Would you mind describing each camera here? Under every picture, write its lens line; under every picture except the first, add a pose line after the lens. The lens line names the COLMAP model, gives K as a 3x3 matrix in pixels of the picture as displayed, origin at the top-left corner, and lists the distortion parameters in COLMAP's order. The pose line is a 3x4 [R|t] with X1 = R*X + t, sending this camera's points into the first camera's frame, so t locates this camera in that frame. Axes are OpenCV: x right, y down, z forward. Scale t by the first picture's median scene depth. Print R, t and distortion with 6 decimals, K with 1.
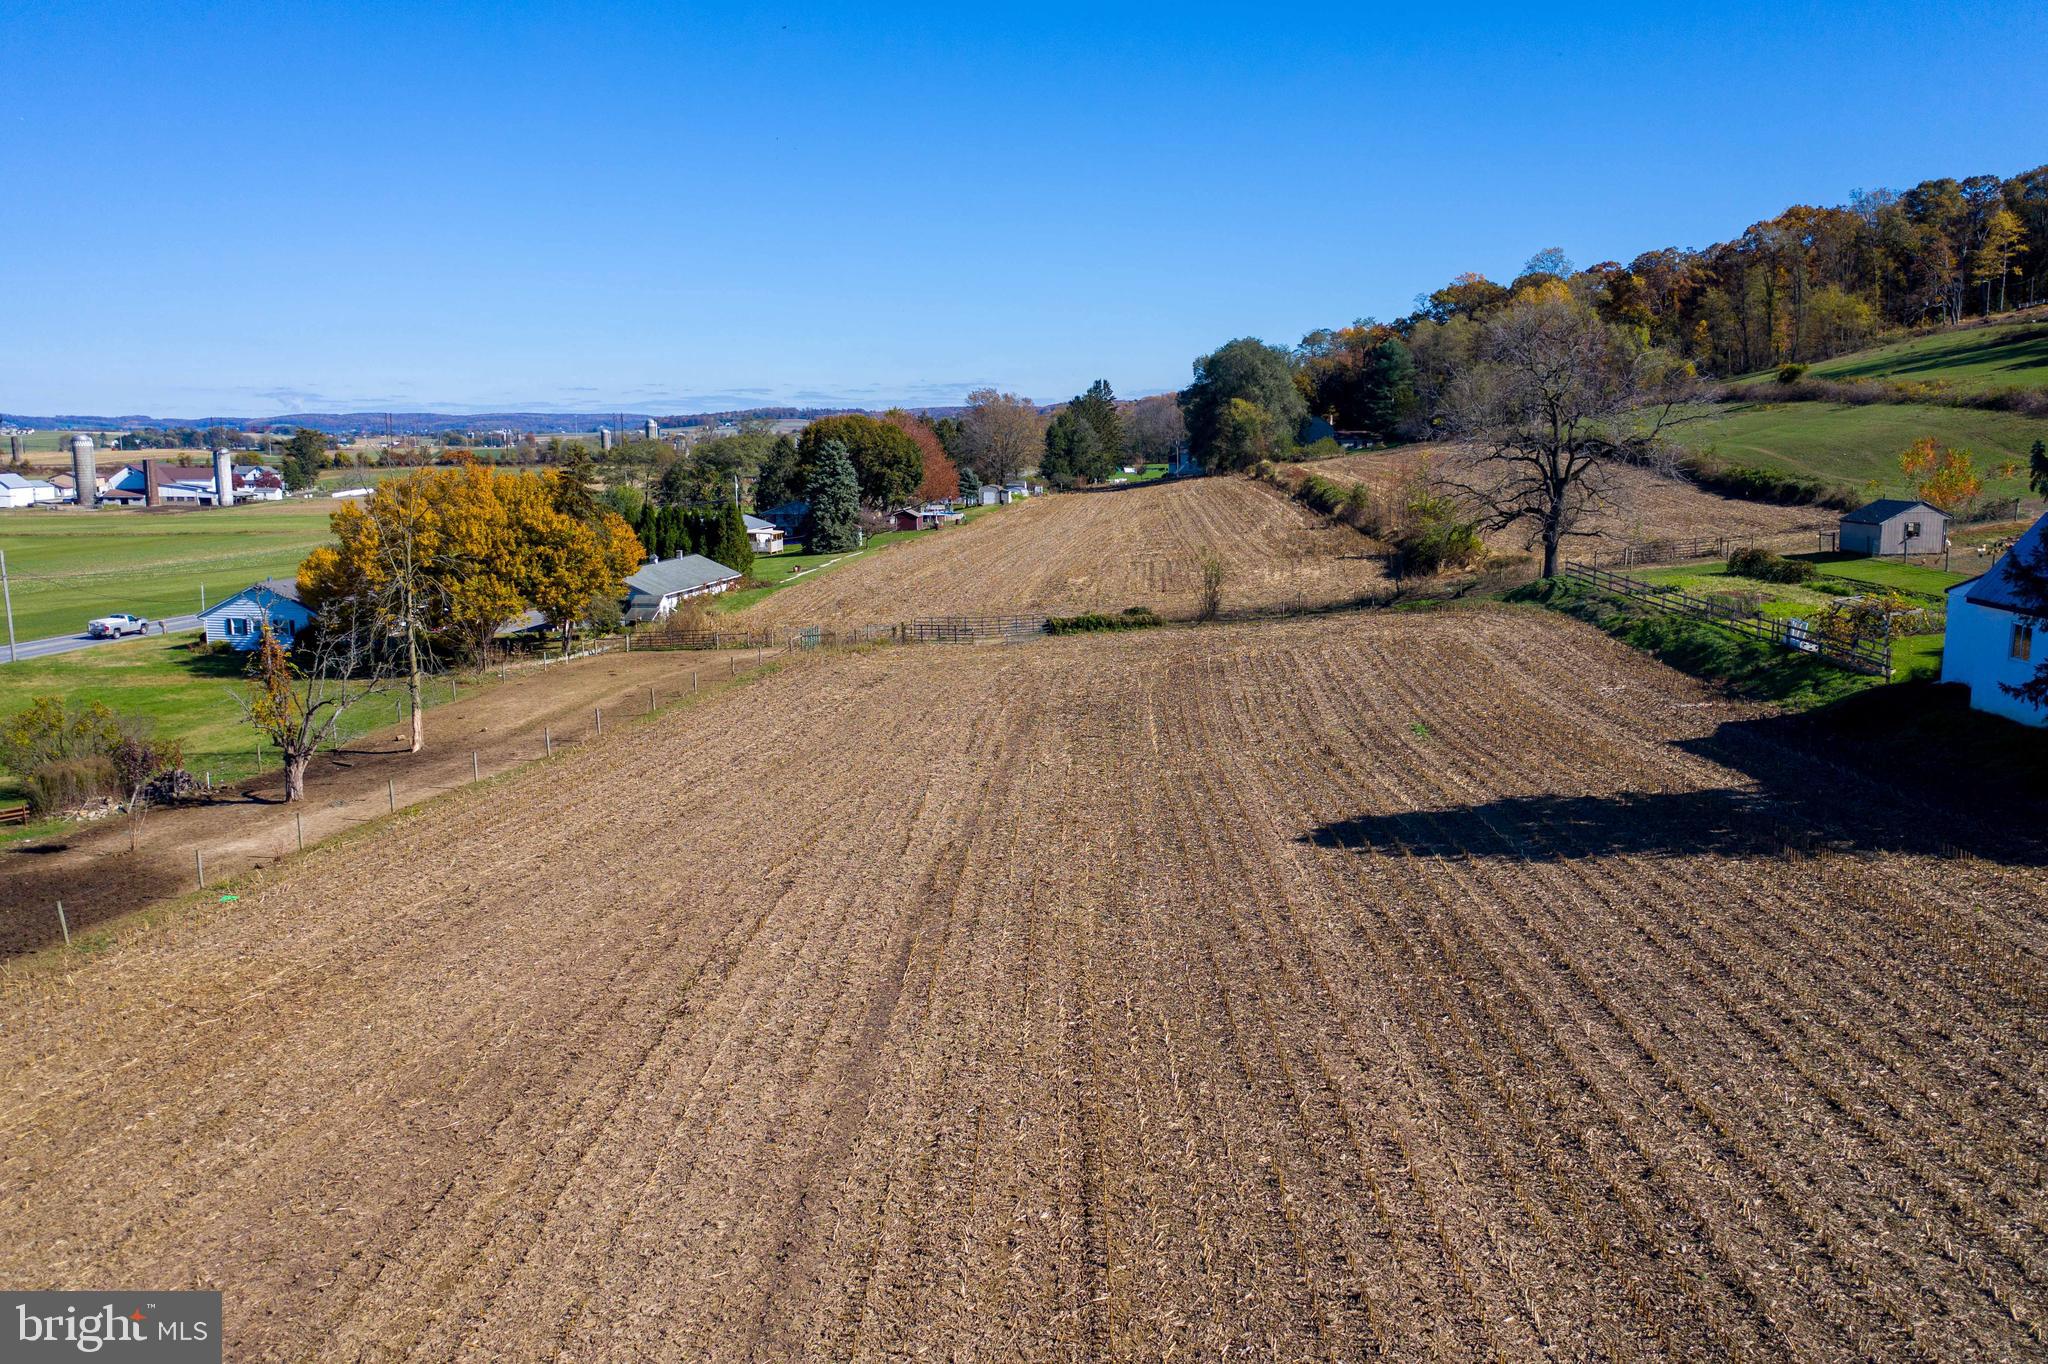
lens RADIAL K [[1634.3, 0, 1022.3], [0, 1634.3, 678.9], [0, 0, 1]] dist [0.006546, 0.005319]
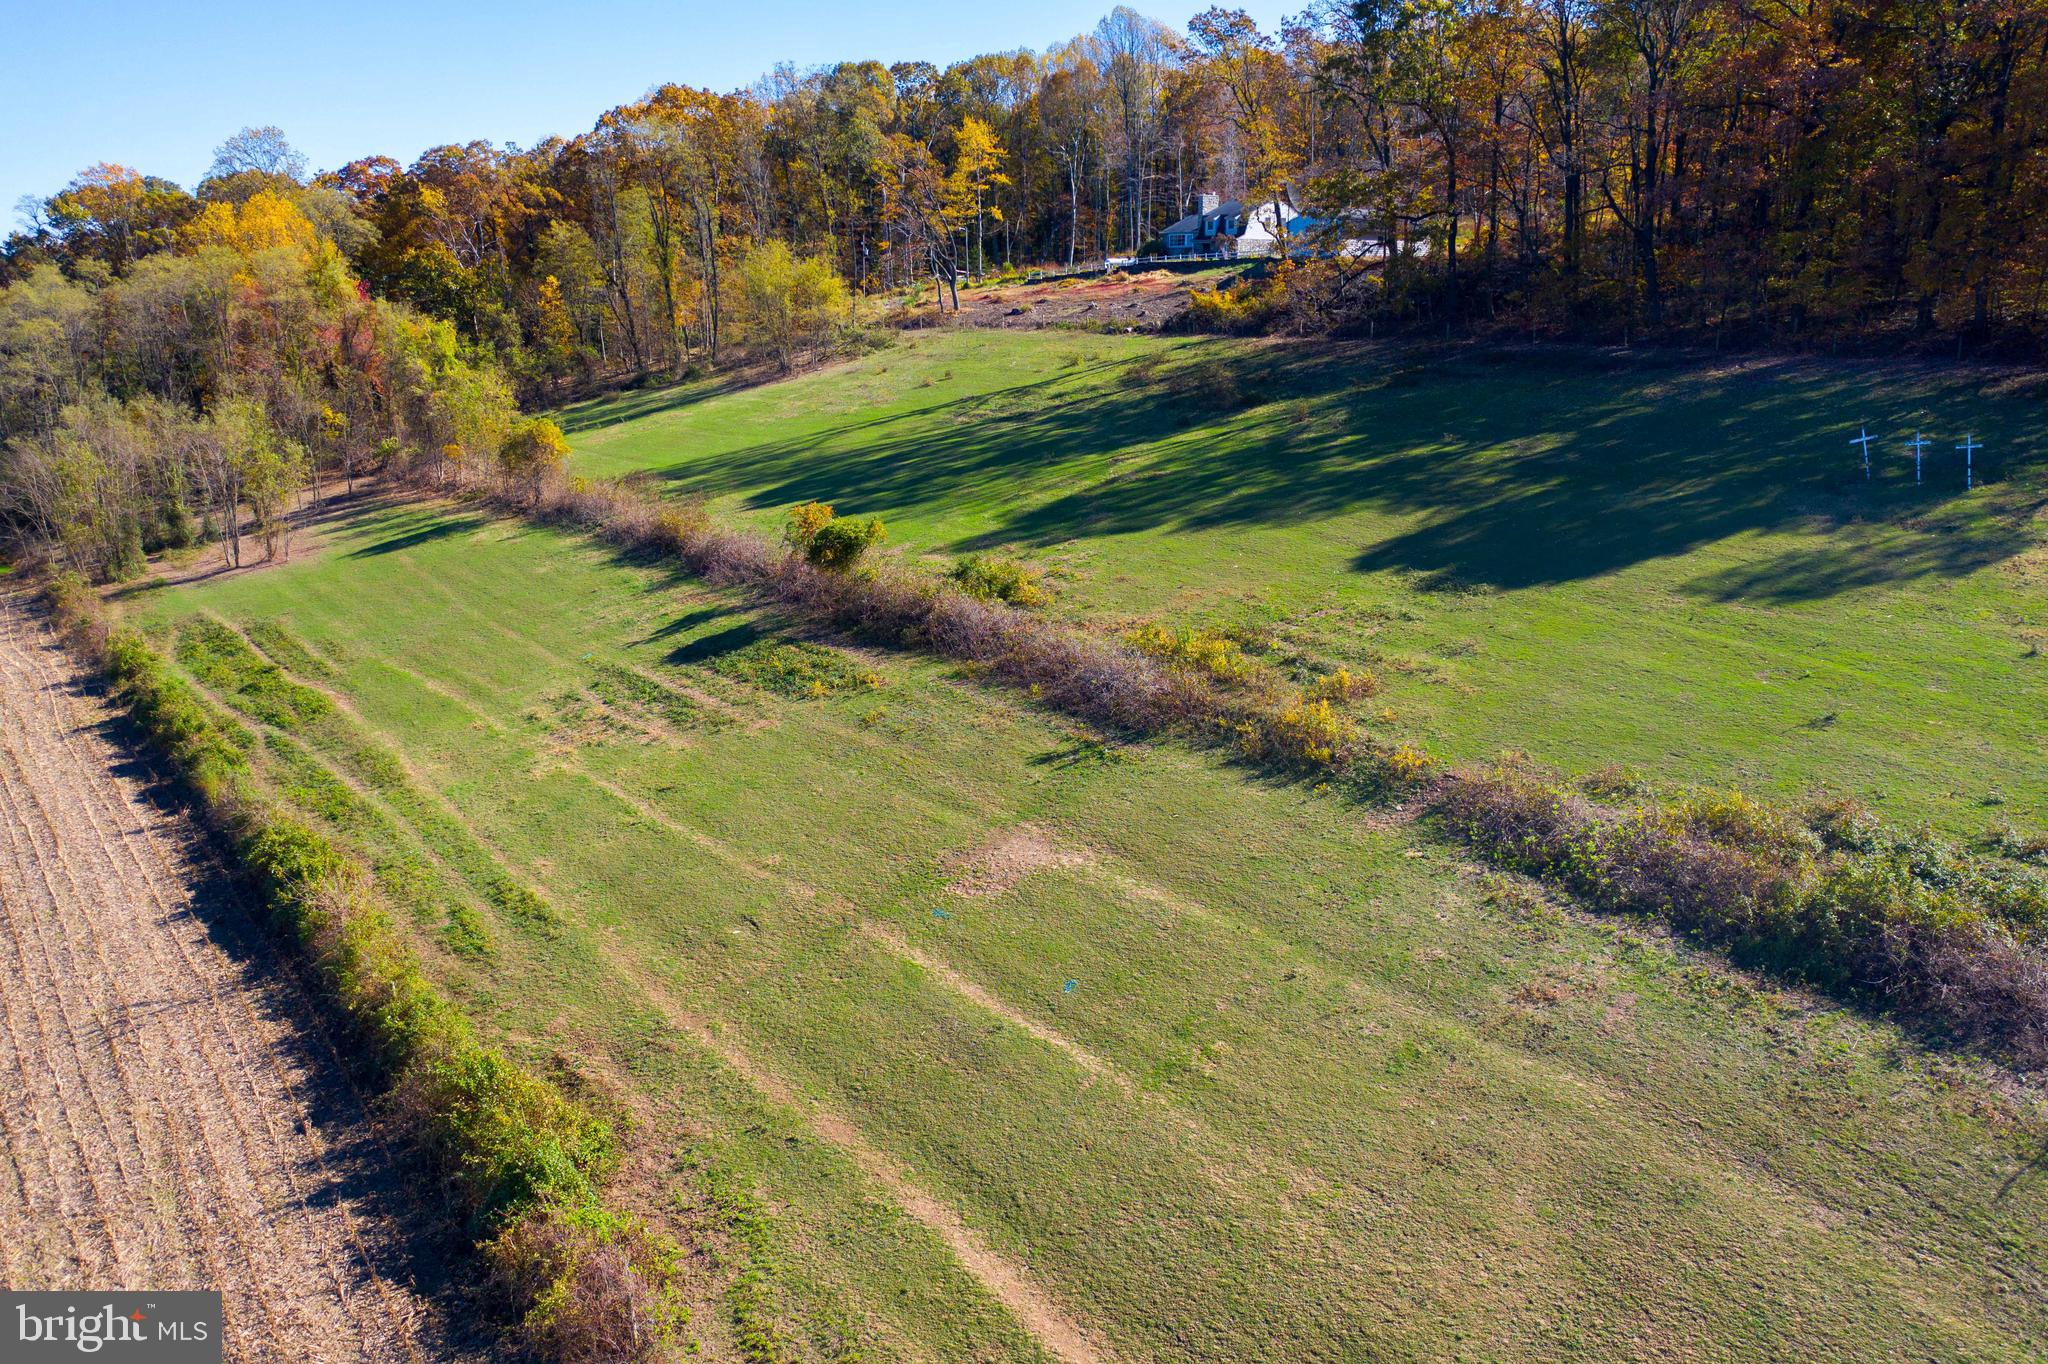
lens RADIAL K [[1634.3, 0, 1020.6], [0, 1634.3, 683.3], [0, 0, 1]] dist [0.006546, 0.005319]
pose [[0.784453, -0.140738, 0.604008, 0.174983], [0.094132, 0.989647, 0.108342, -0.122027], [-0.613003, -0.028133, 0.789580, 0.433370]]
